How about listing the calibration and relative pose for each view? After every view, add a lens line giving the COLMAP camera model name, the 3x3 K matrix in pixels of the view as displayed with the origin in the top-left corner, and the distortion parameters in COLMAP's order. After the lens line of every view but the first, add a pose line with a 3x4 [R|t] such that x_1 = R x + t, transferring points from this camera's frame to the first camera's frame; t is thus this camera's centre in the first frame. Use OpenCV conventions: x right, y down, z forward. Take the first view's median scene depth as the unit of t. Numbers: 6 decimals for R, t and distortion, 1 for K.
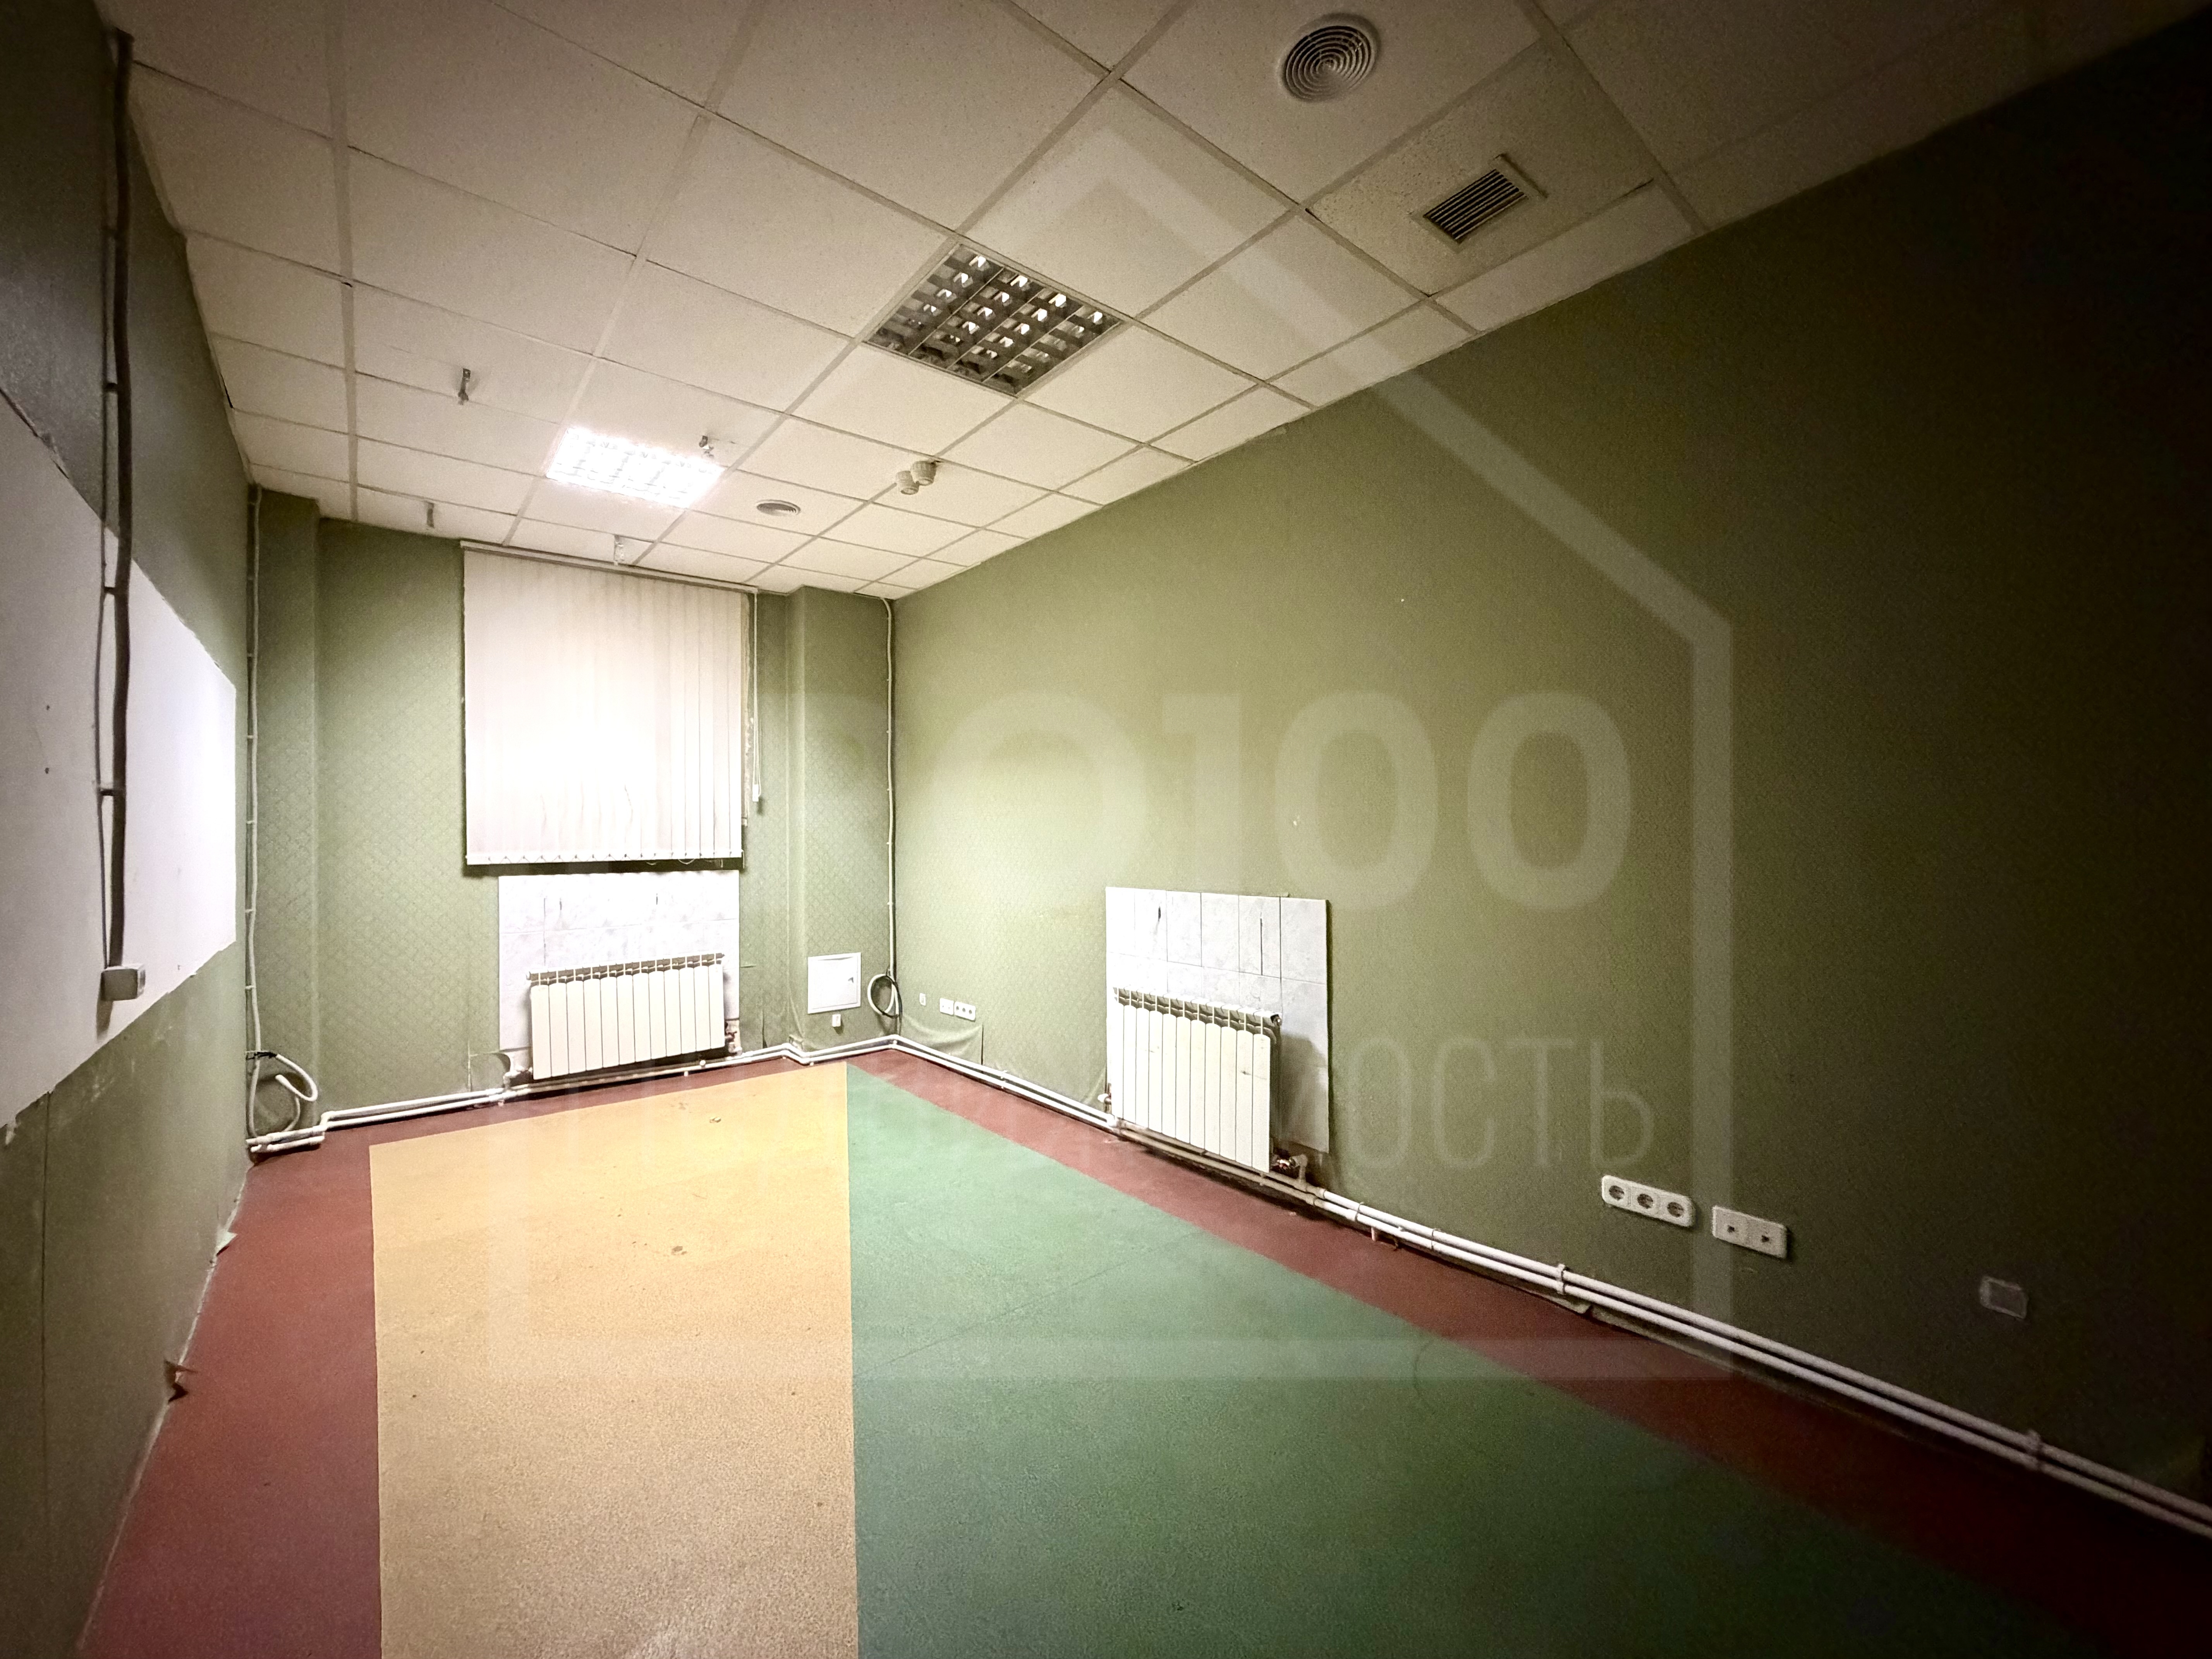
lens RADIAL K [[886.5, 0, 1094.8], [0, 886.5, 831.9], [0, 0, 1]] dist [-0.008096, 0.000043]
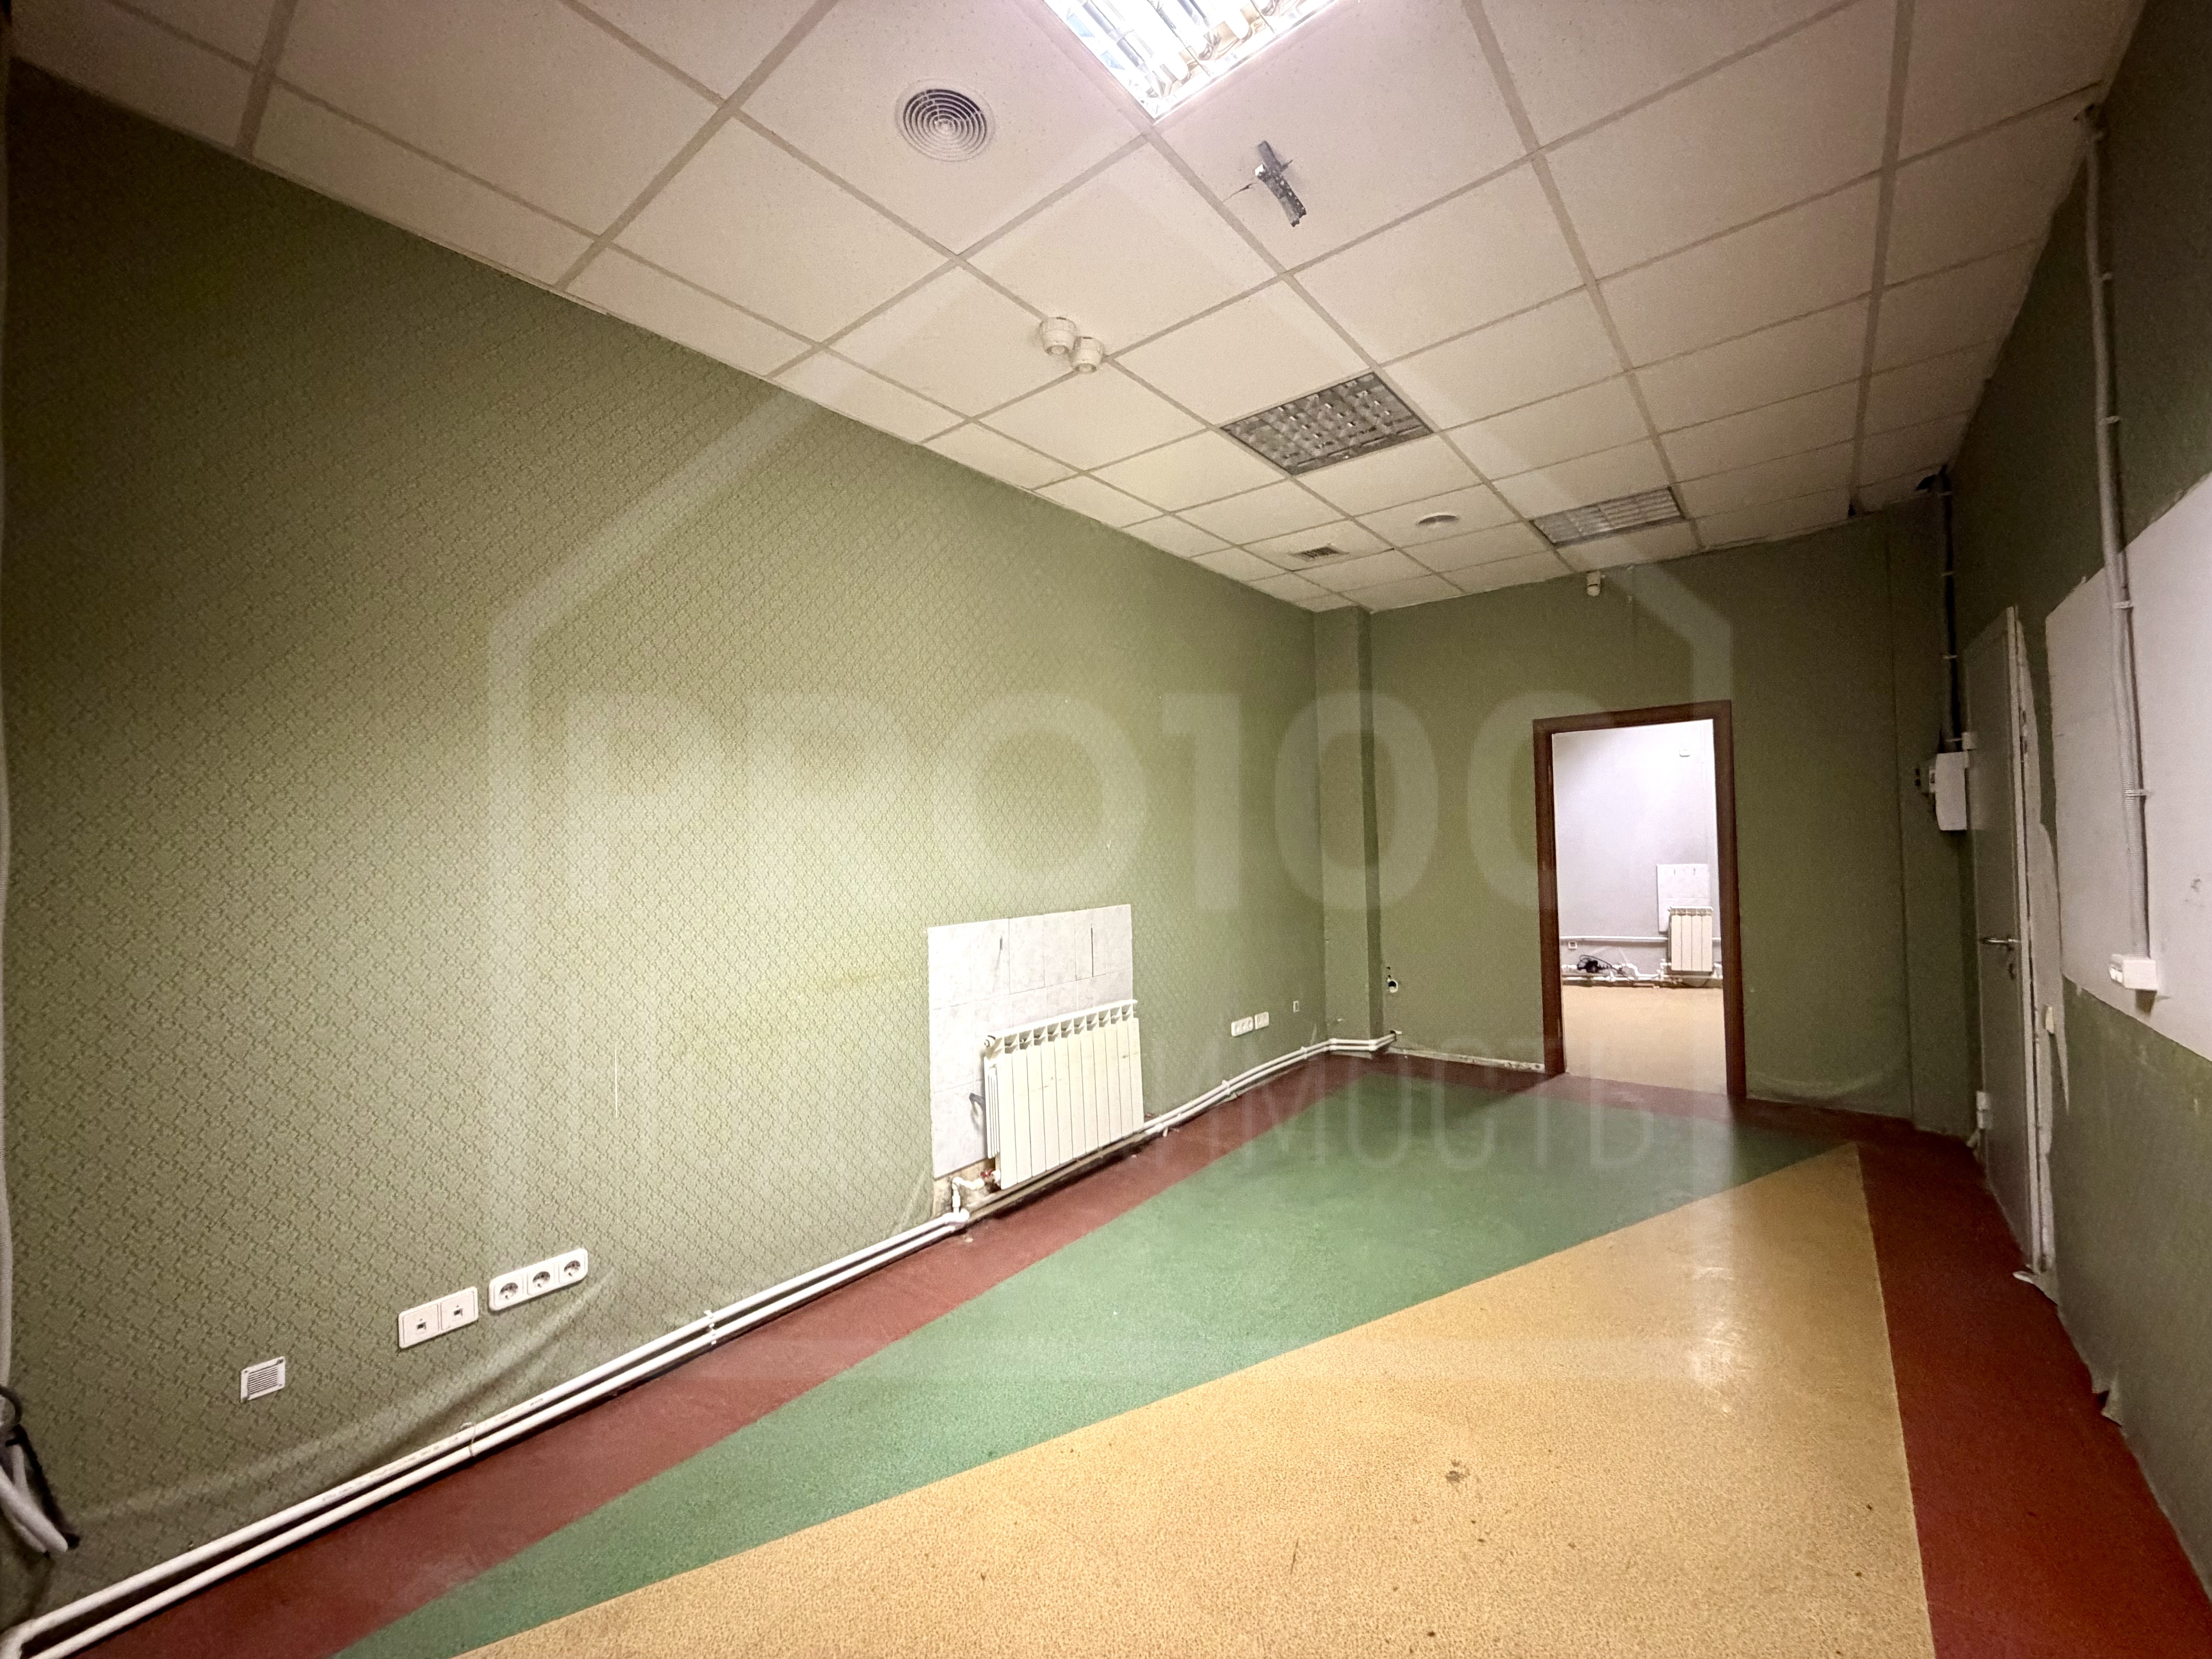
lens RADIAL K [[887.6, 0, 1106.0], [0, 887.6, 829.5], [0, 0, 1]] dist [0.009596, 0.000184]
pose [[-0.203896, 0.024017, 0.978698, -0.908519], [0.021412, 0.999569, -0.020068, -0.006791], [-0.978758, 0.016864, -0.204323, 1.155203]]
